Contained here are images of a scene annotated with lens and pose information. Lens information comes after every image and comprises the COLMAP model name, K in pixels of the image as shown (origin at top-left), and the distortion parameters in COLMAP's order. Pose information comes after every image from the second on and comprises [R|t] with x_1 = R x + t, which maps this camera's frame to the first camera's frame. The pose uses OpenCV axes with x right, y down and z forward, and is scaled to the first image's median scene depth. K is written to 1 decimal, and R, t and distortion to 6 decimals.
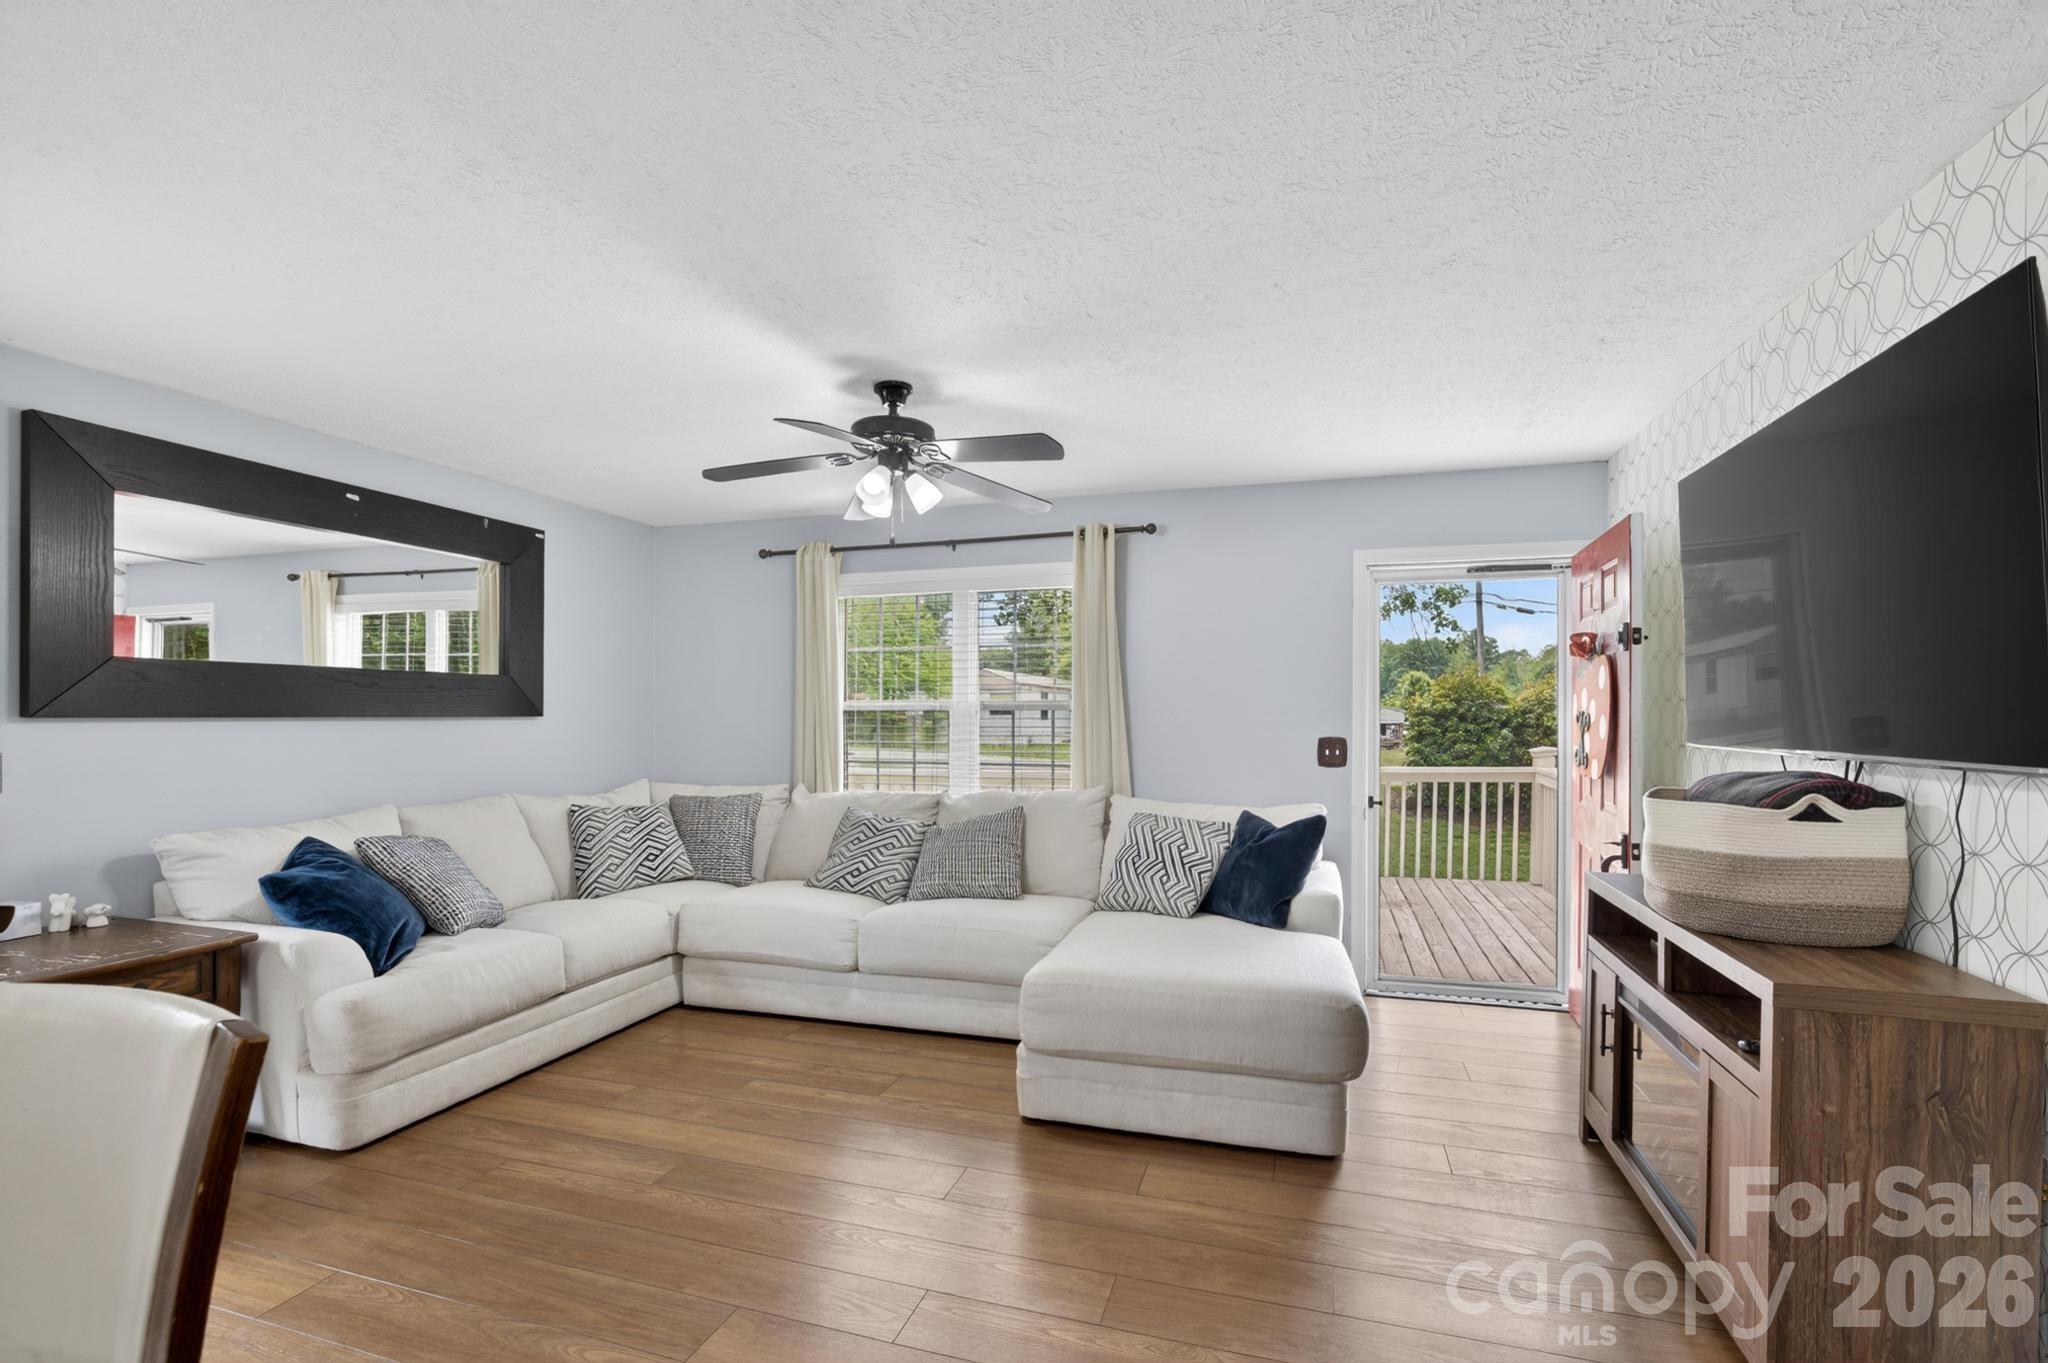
lens RADIAL K [[898.6, 0, 1025.0], [0, 898.6, 714.0], [0, 0, 1]] dist [-0.016705, -0.000516]
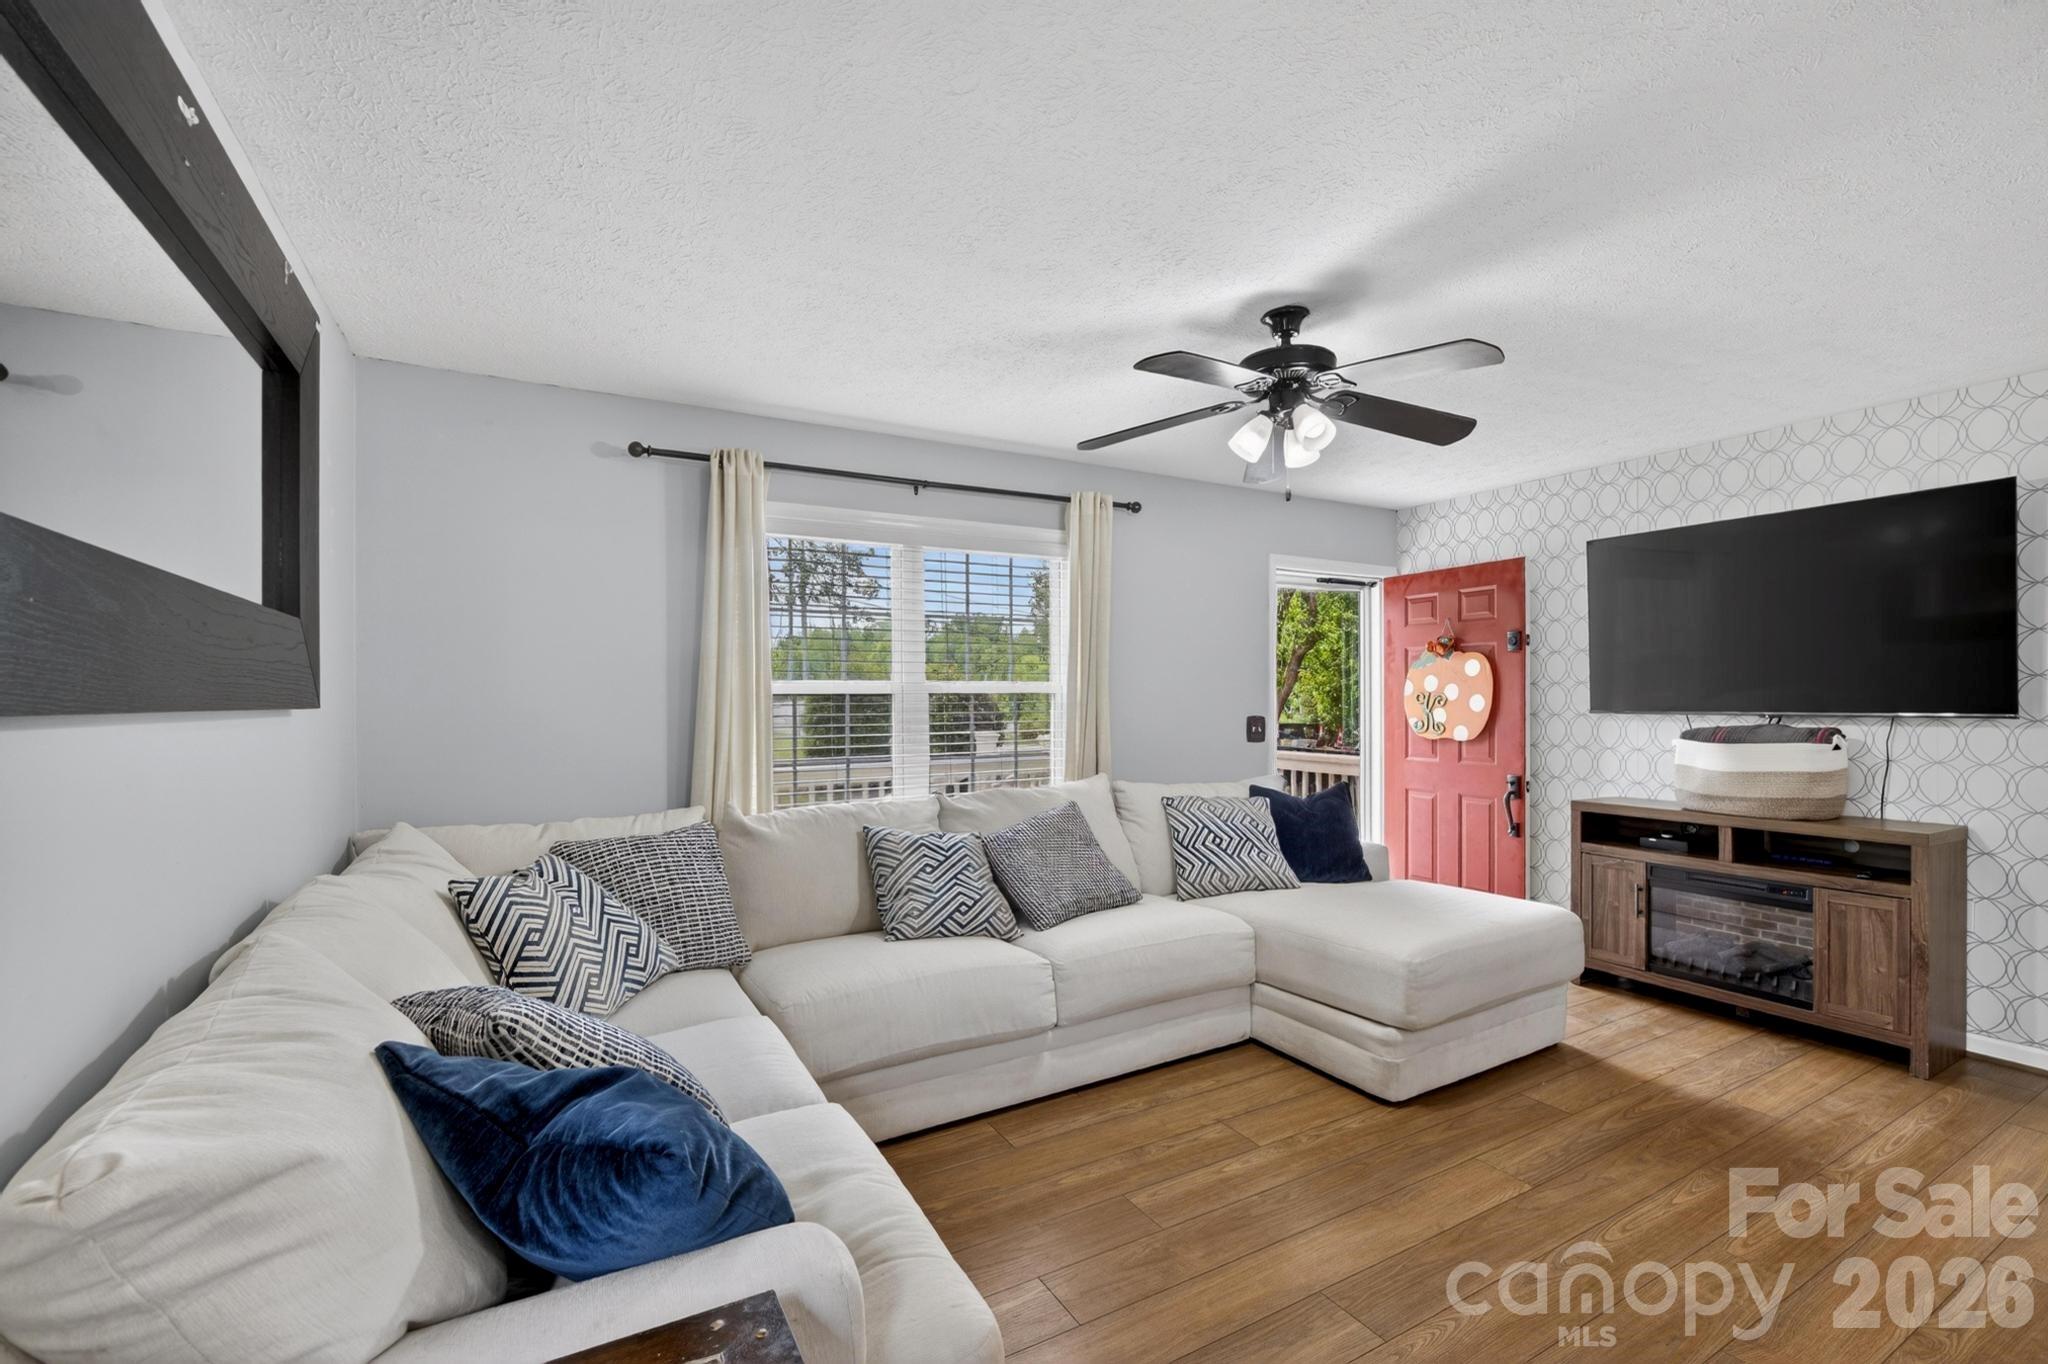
lens RADIAL K [[898.6, 0, 1025.0], [0, 898.6, 714.5], [0, 0, 1]] dist [-0.016705, -0.000516]
pose [[0.676638, -0.019675, 0.736053, -0.905332], [0.009655, 0.999794, 0.017849, 0.000757], [-0.736252, -0.004971, 0.676689, 0.579447]]
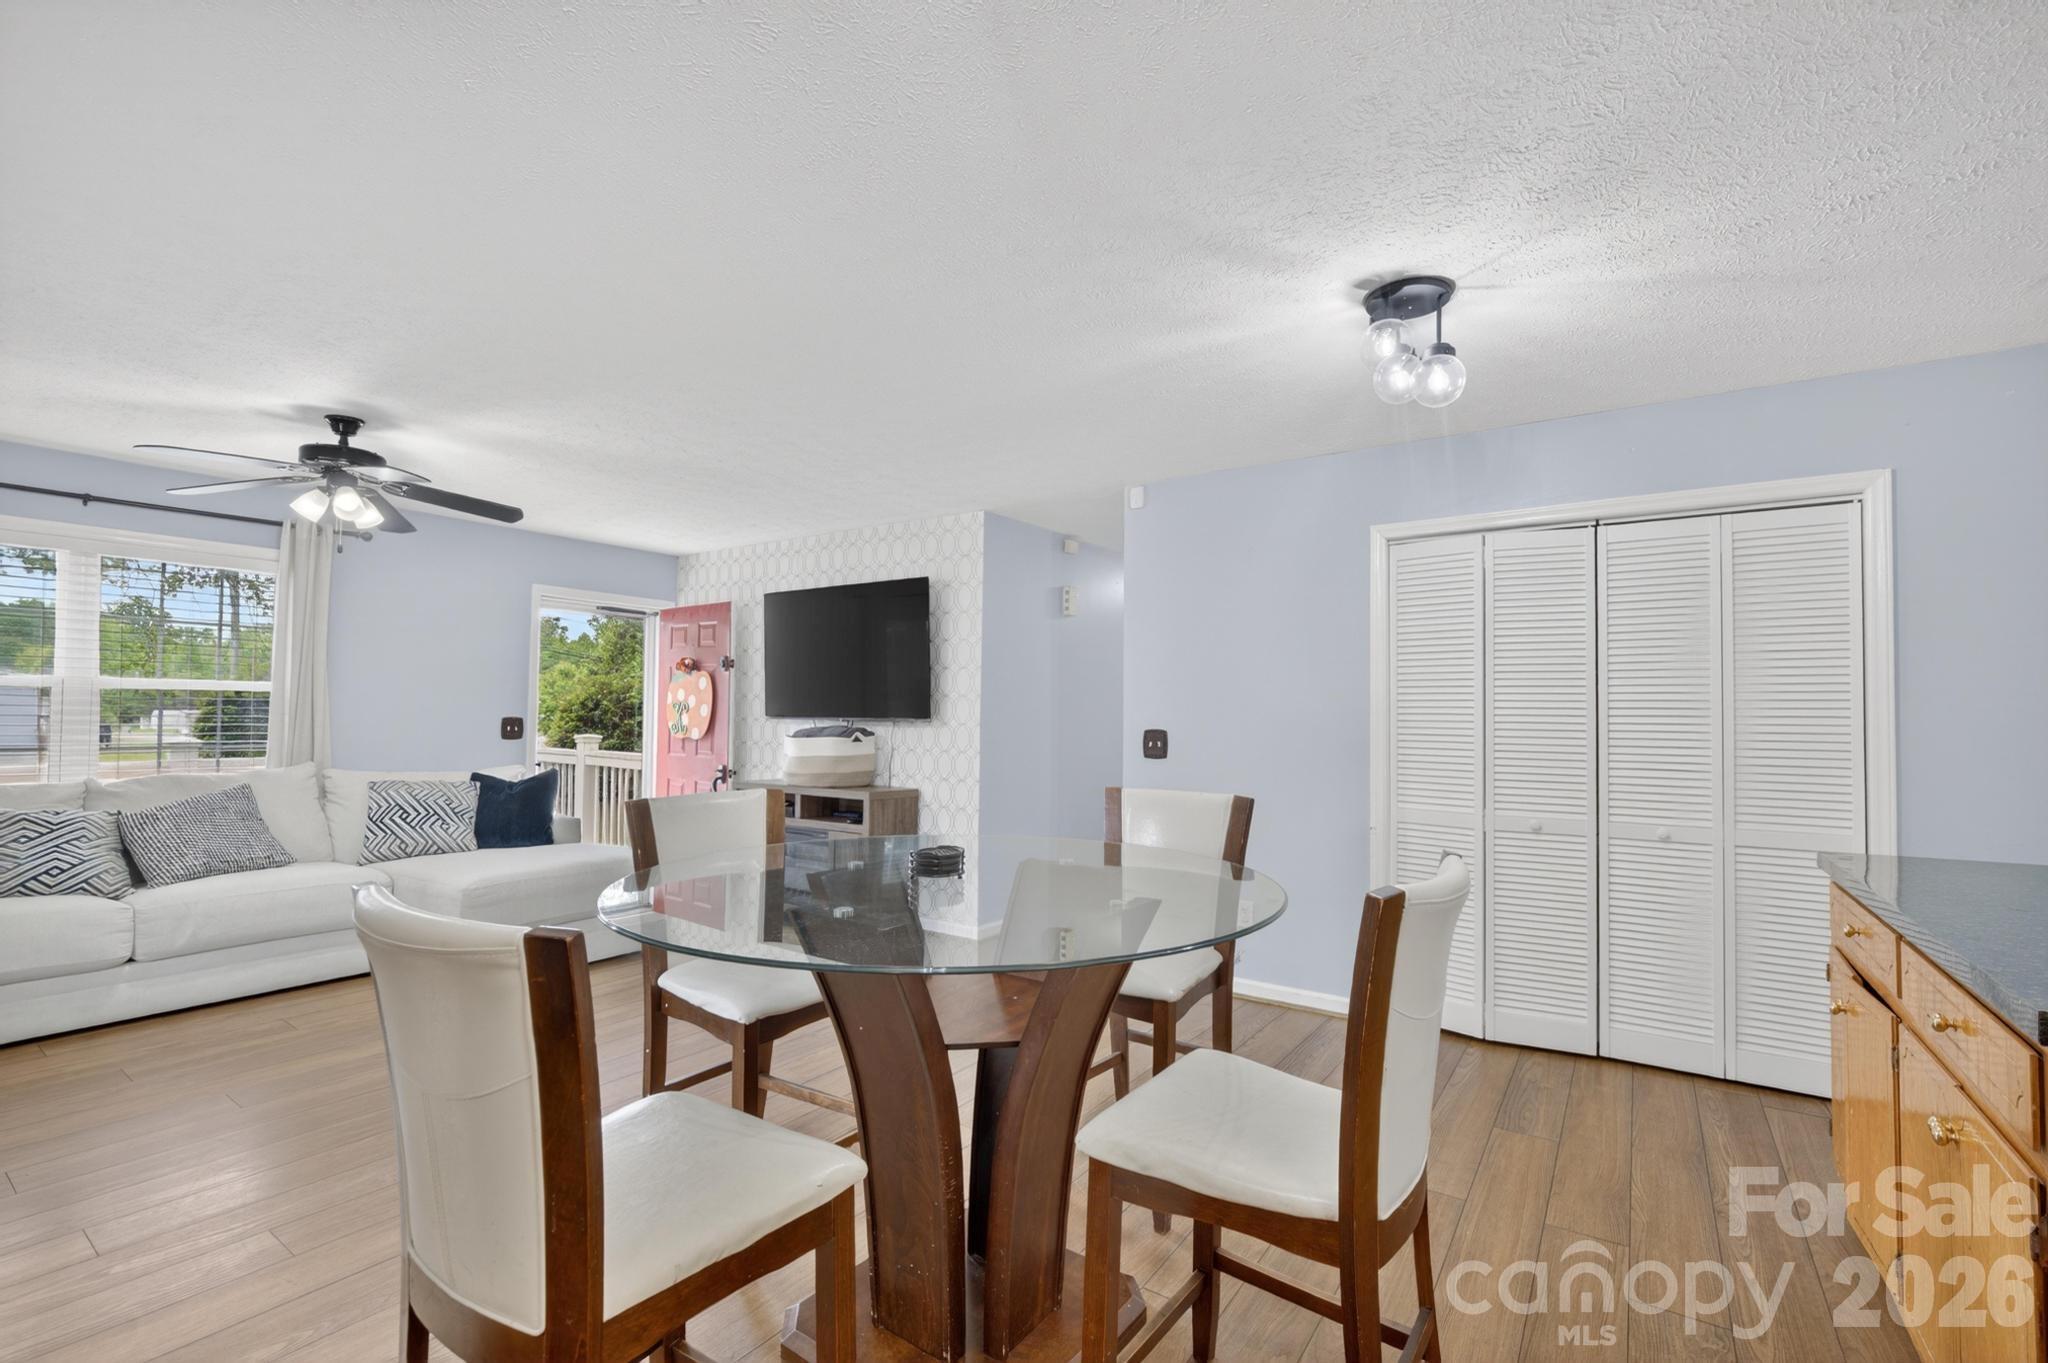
lens RADIAL K [[904.9, 0, 1075.3], [0, 904.9, 692.7], [0, 0, 1]] dist [-0.011971, -0.000667]
pose [[0.261269, 0.026459, 0.964903, -0.987763], [-0.011079, 0.999641, -0.024412, 0.016147], [-0.965203, -0.004312, 0.261468, -0.242047]]
